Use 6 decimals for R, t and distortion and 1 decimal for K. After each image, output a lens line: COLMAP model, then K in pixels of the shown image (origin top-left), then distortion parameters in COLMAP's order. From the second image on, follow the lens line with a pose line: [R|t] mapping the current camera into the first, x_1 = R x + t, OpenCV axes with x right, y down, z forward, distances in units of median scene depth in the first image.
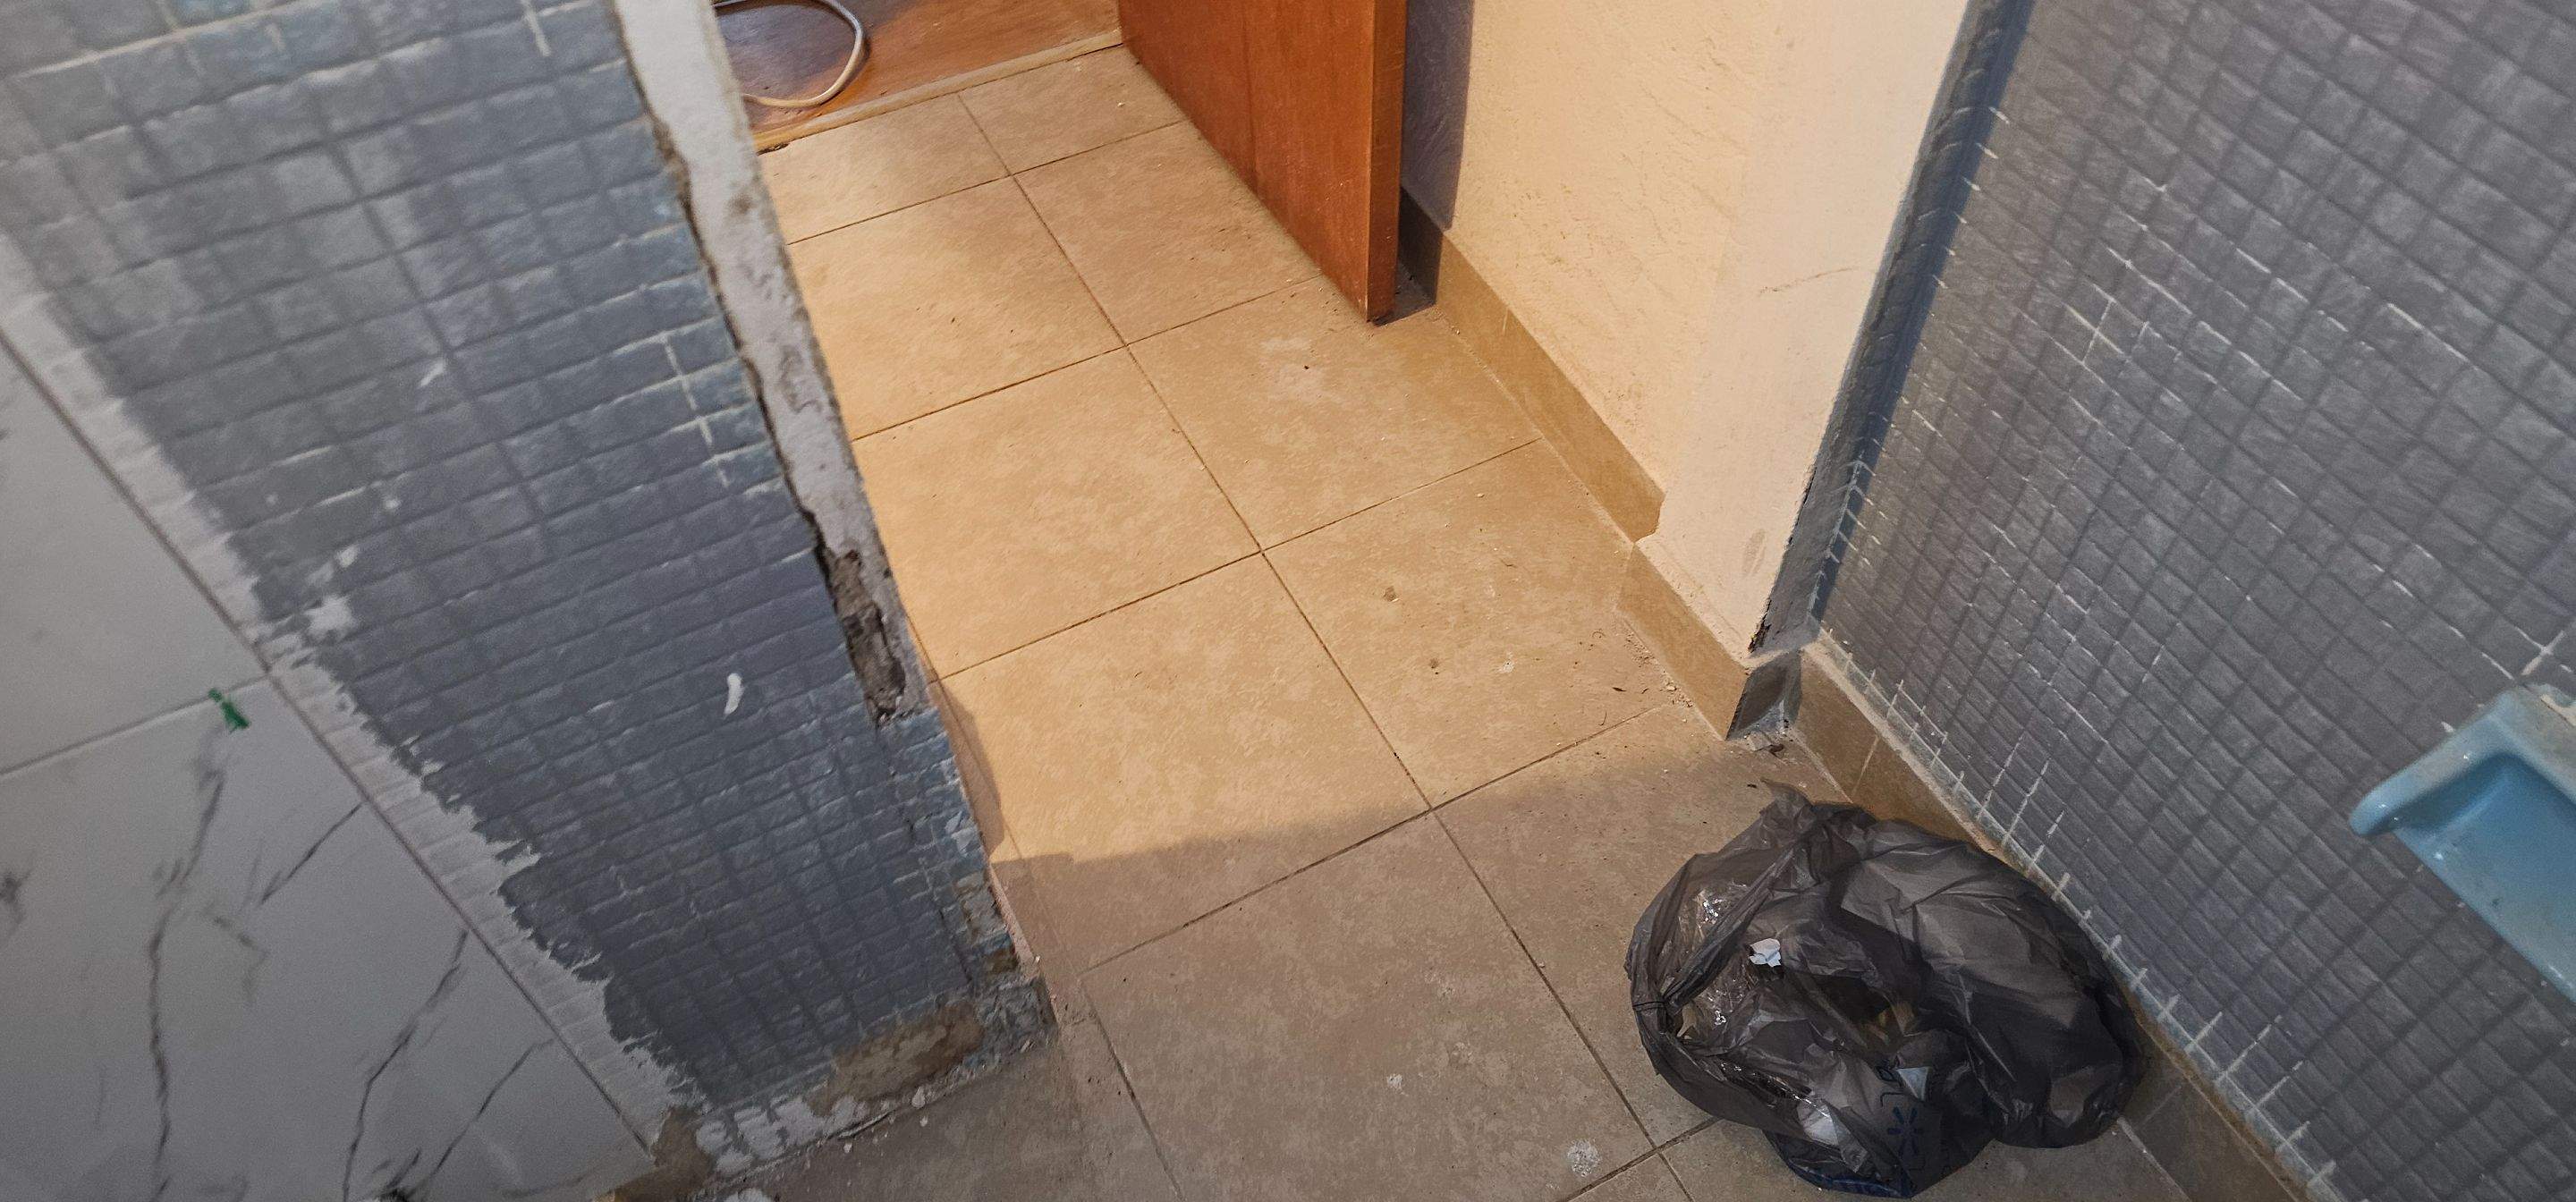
lens RADIAL K [[1692.0, 0, 1324.3], [0, 1692.0, 551.5], [0, 0, 1]] dist [0.073930, -0.100247]
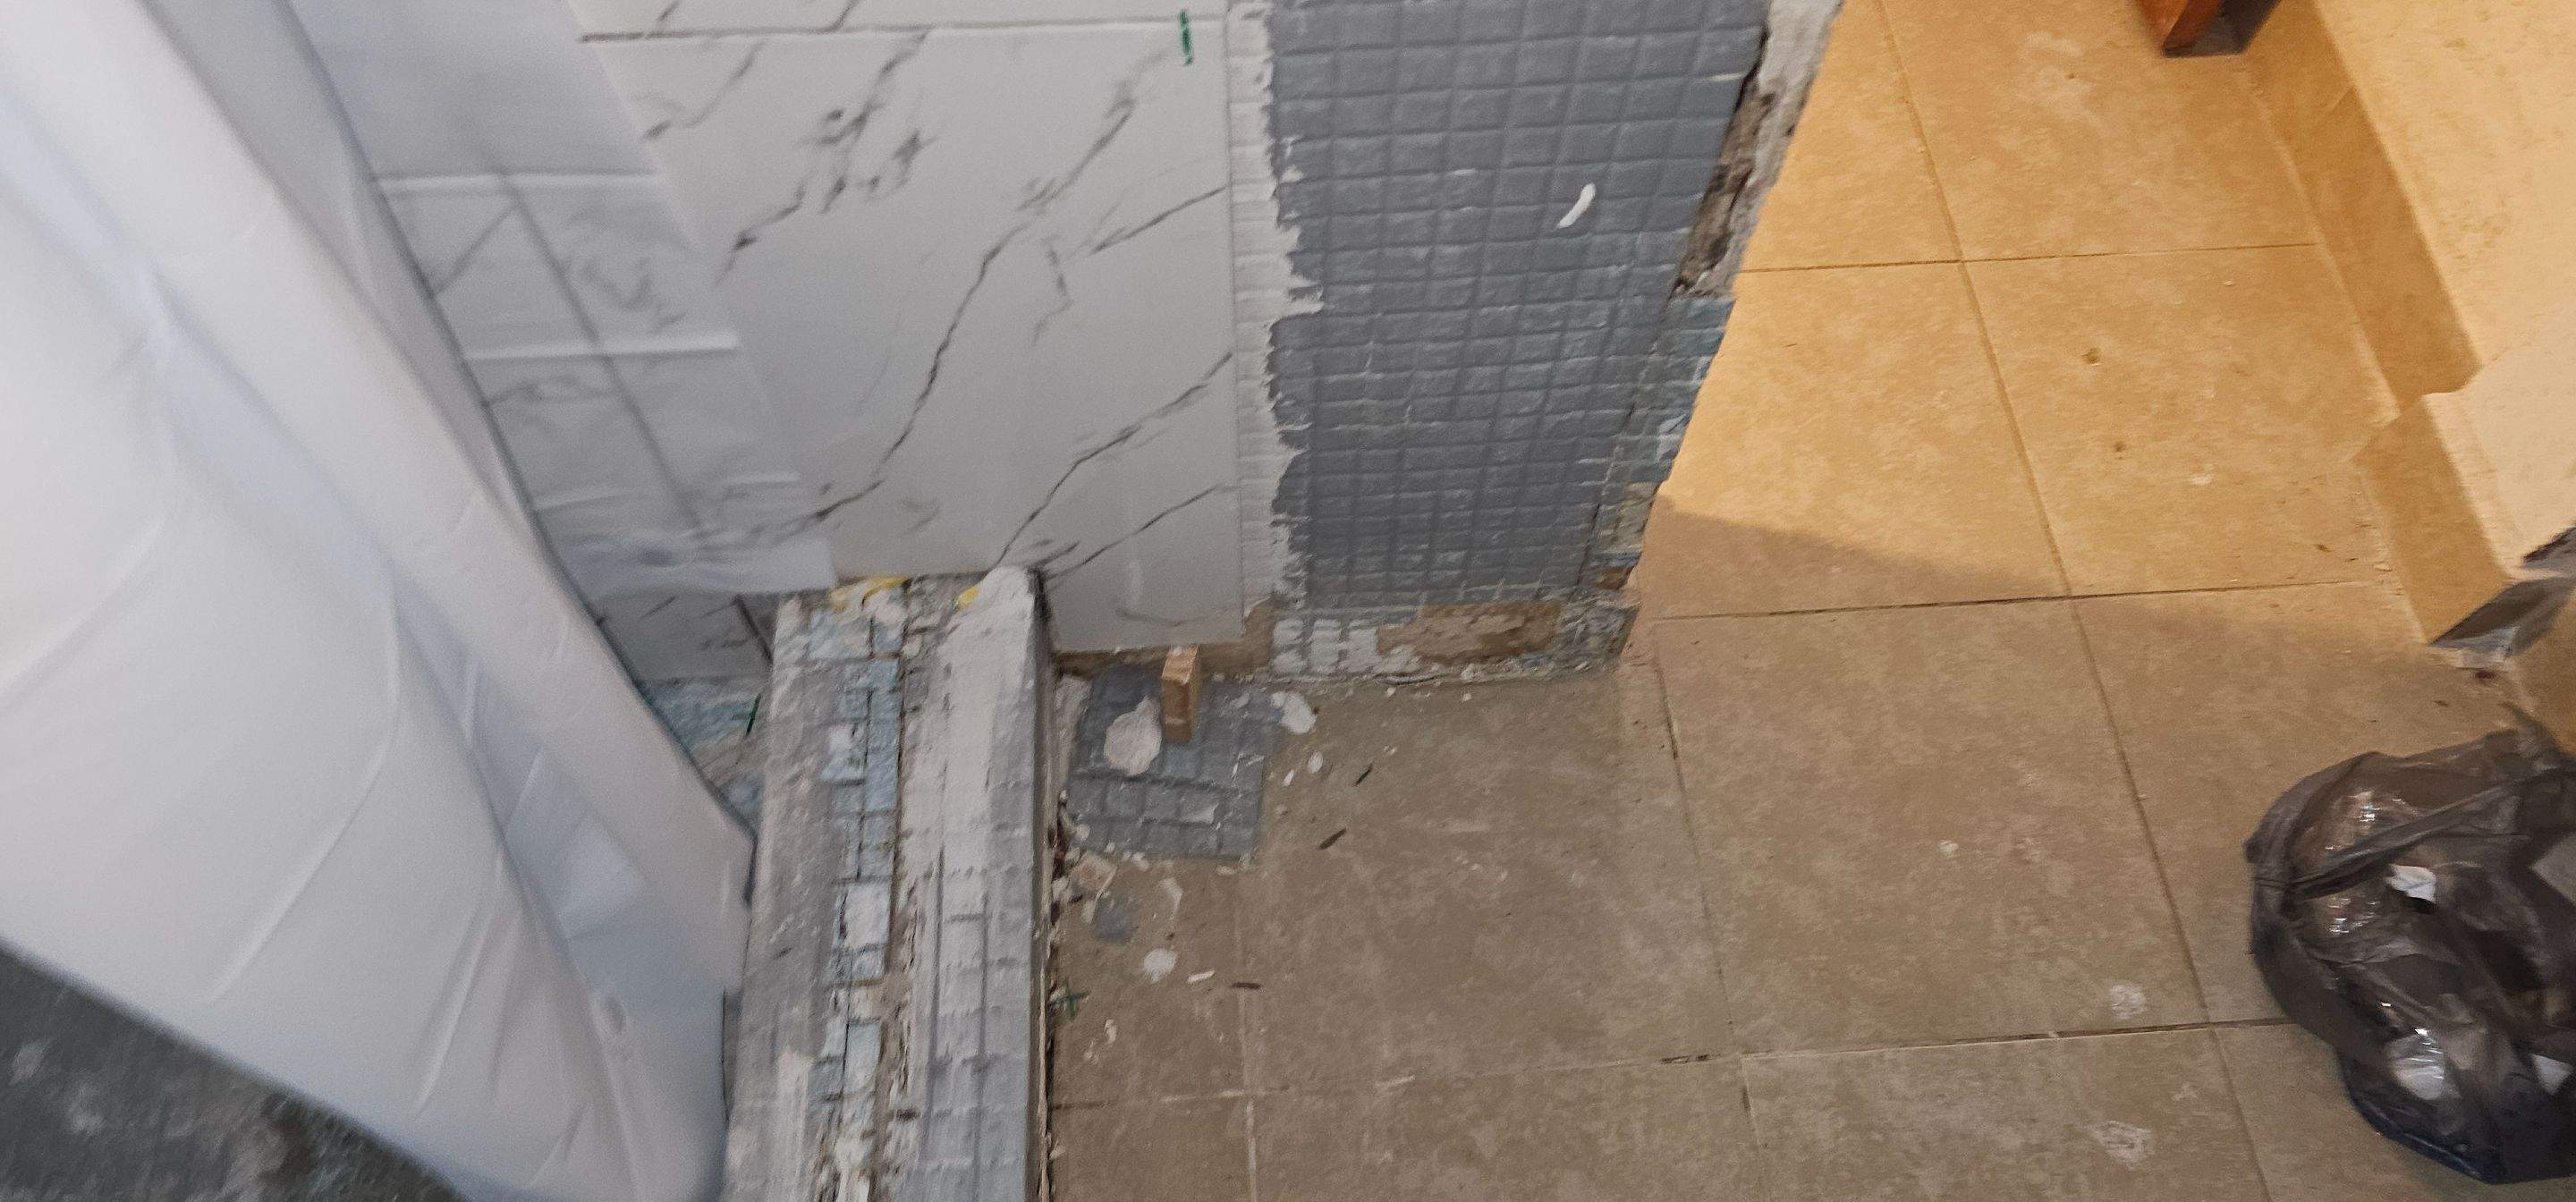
lens RADIAL K [[1711.6, 0, 1367.8], [0, 1711.6, 555.5], [0, 0, 1]] dist [0.092695, -0.139727]
pose [[0.920567, 0.359406, -0.152914, -0.167330], [-0.325106, 0.922064, 0.210009, 0.068321], [0.216475, -0.143614, 0.965667, 0.037126]]
